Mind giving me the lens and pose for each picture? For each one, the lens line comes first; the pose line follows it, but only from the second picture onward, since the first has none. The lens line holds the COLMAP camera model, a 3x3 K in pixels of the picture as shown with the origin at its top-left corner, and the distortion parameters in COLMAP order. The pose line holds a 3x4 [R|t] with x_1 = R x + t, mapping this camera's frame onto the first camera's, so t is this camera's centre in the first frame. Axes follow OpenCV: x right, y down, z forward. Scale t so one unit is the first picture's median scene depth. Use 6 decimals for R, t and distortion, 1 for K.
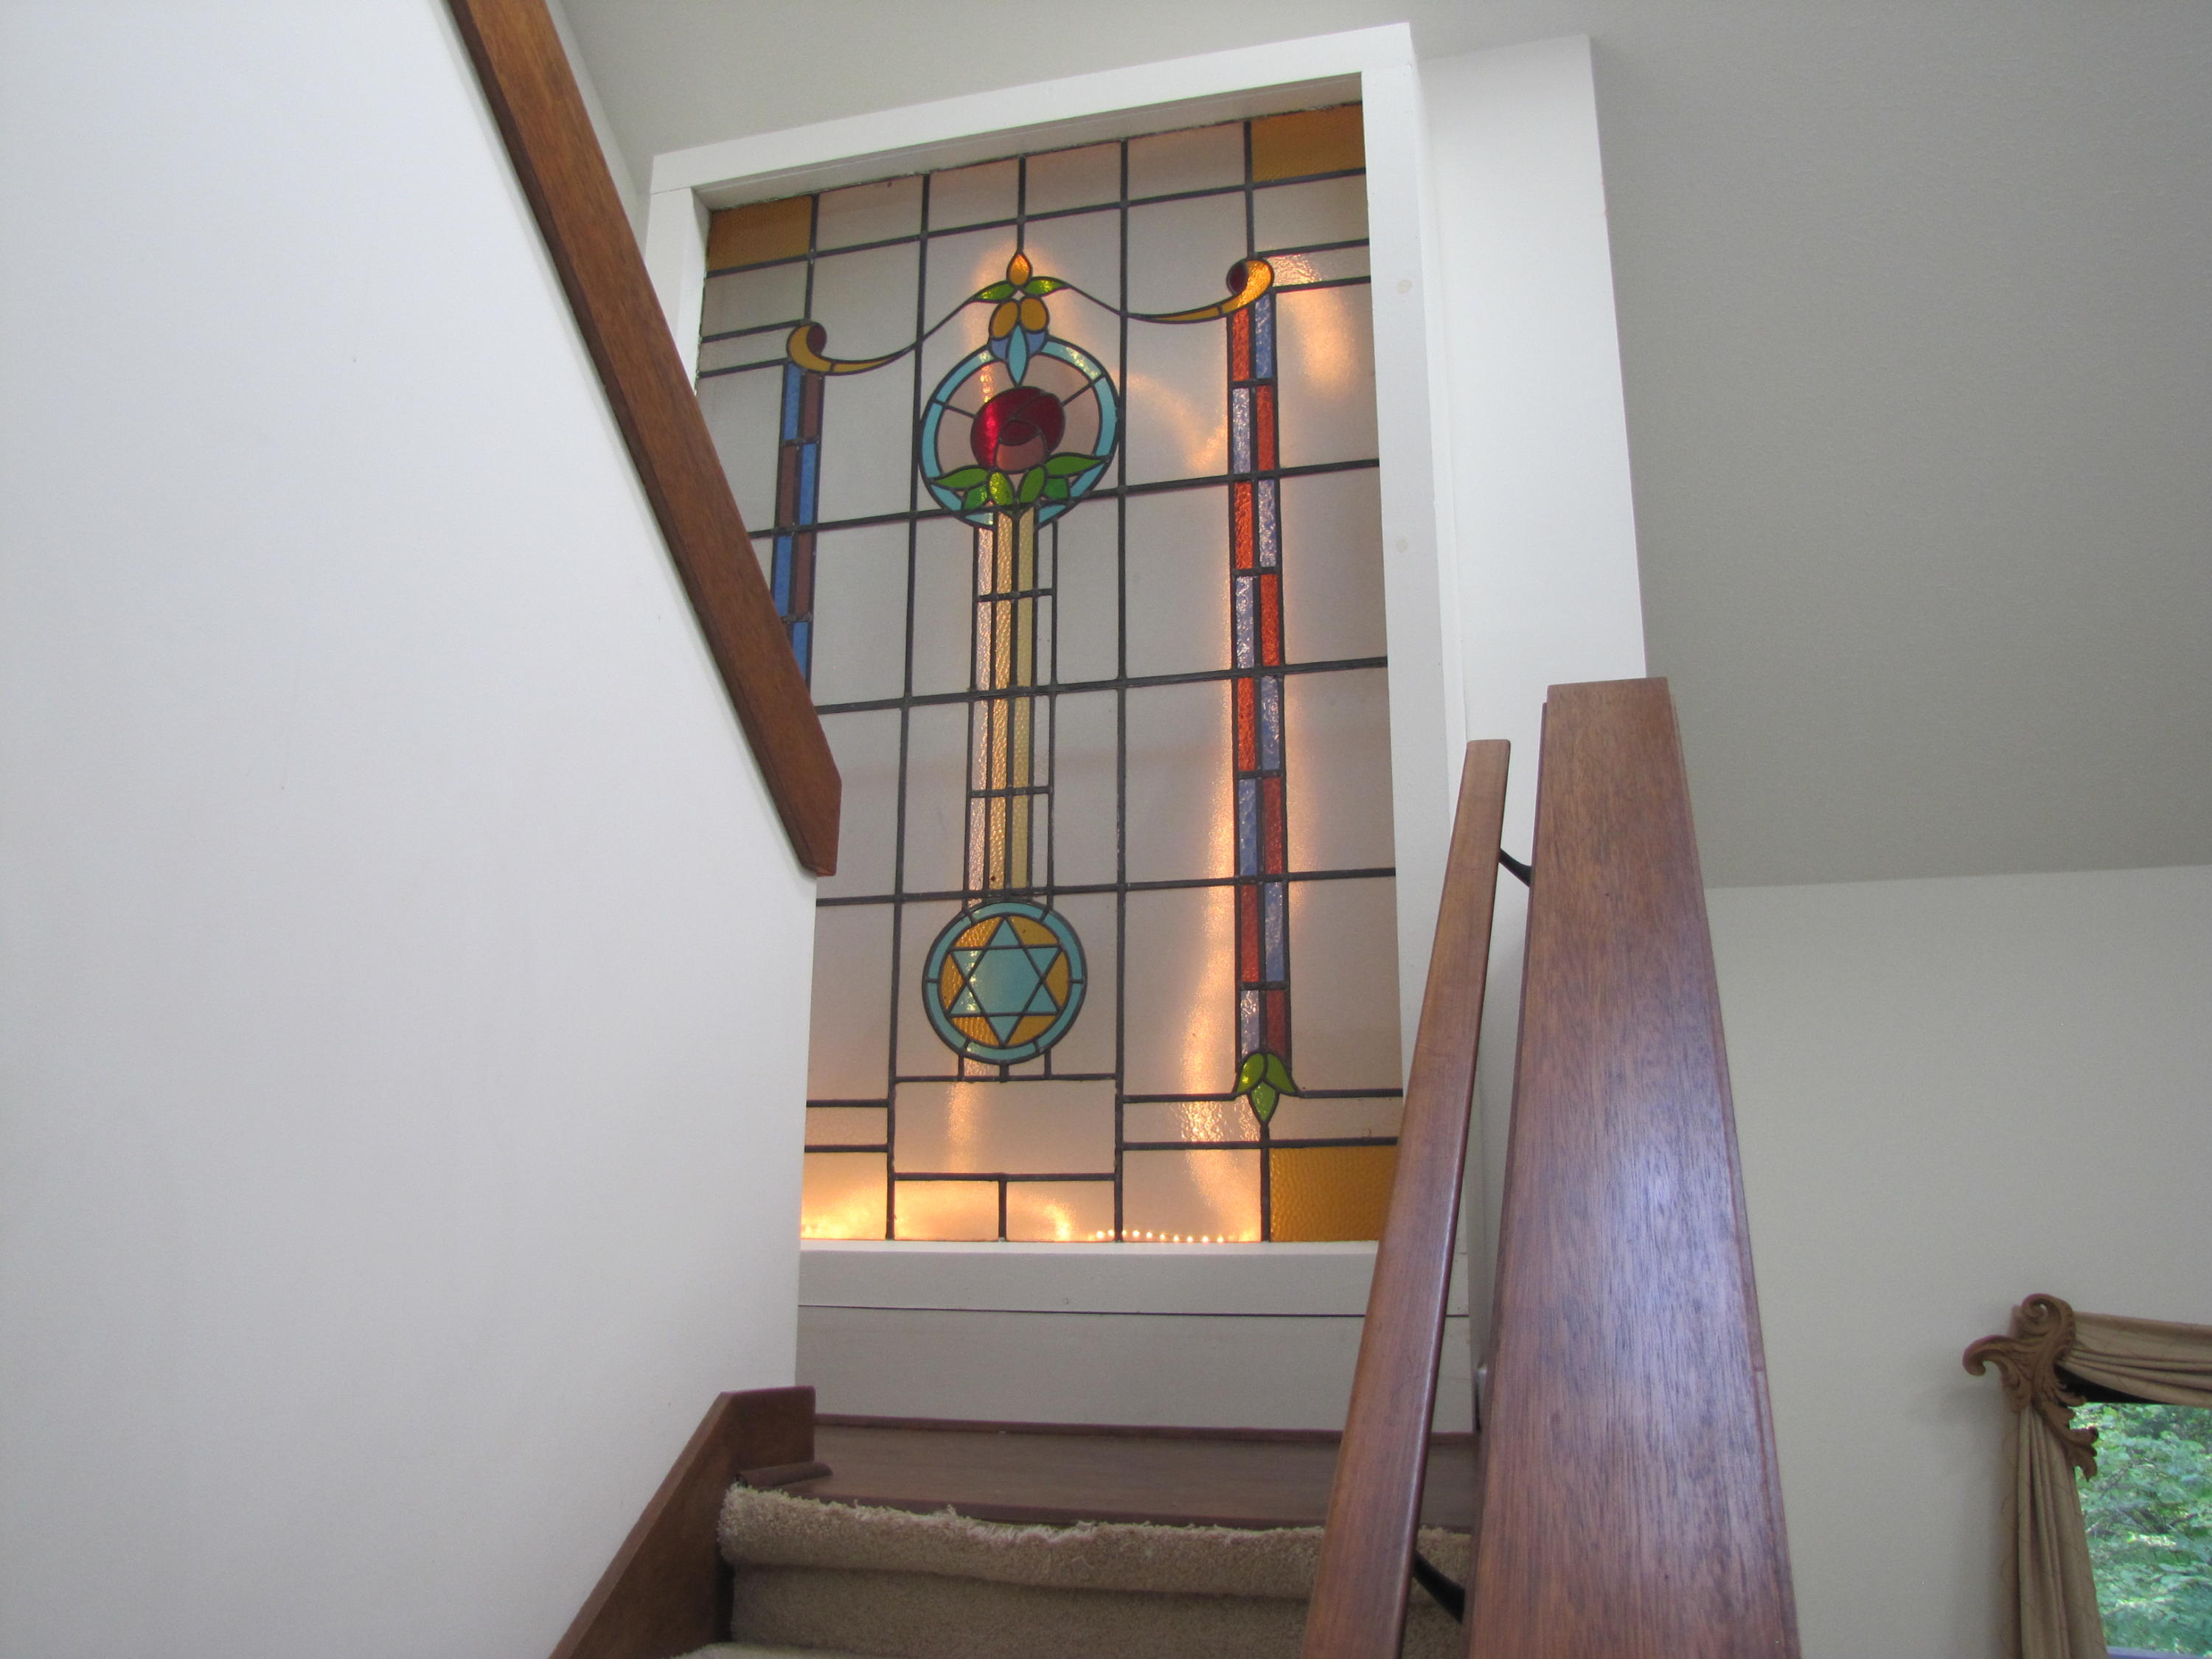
lens RADIAL K [[1847.9, 0, 1118.0], [0, 1847.9, 817.4], [0, 0, 1]] dist [-0.146456, 0.079058]
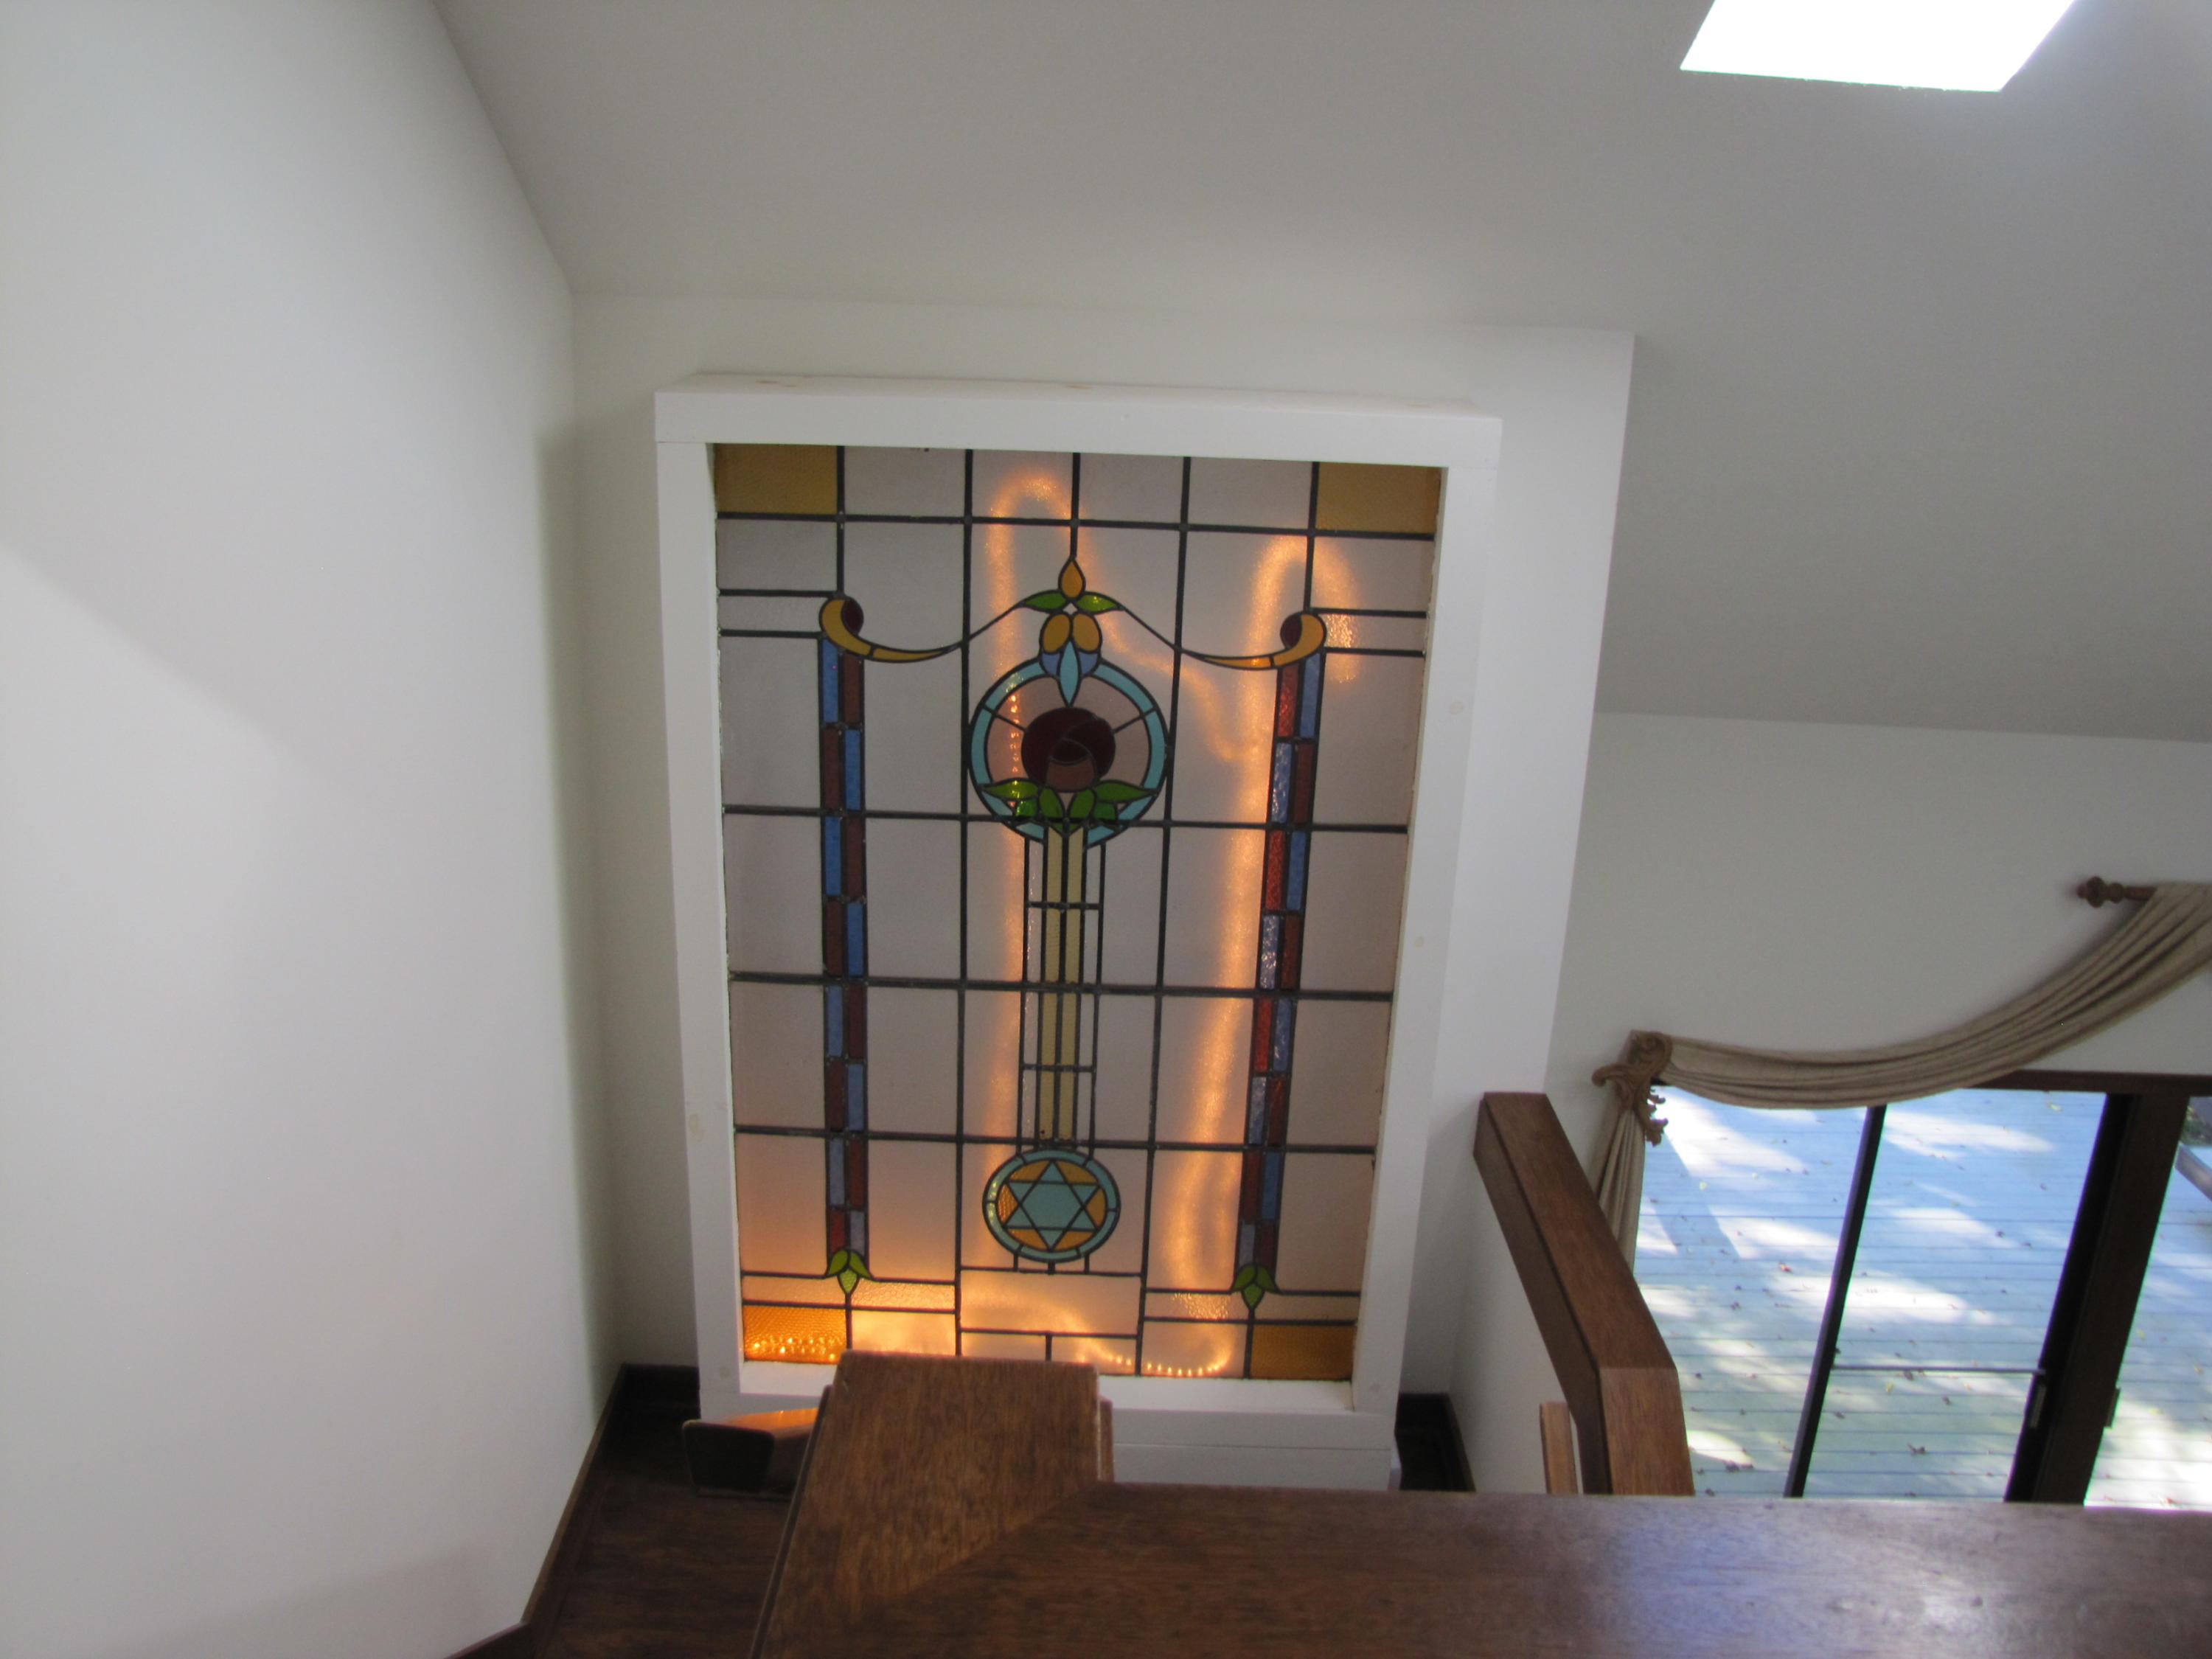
lens RADIAL K [[1847.9, 0, 1092.2], [0, 1847.9, 827.8], [0, 0, 1]] dist [-0.146456, 0.079058]
pose [[0.961077, -0.064723, 0.268593, -0.336257], [-0.096626, 0.832035, 0.546243, -0.770420], [-0.258834, -0.550934, 0.793395, 0.130718]]
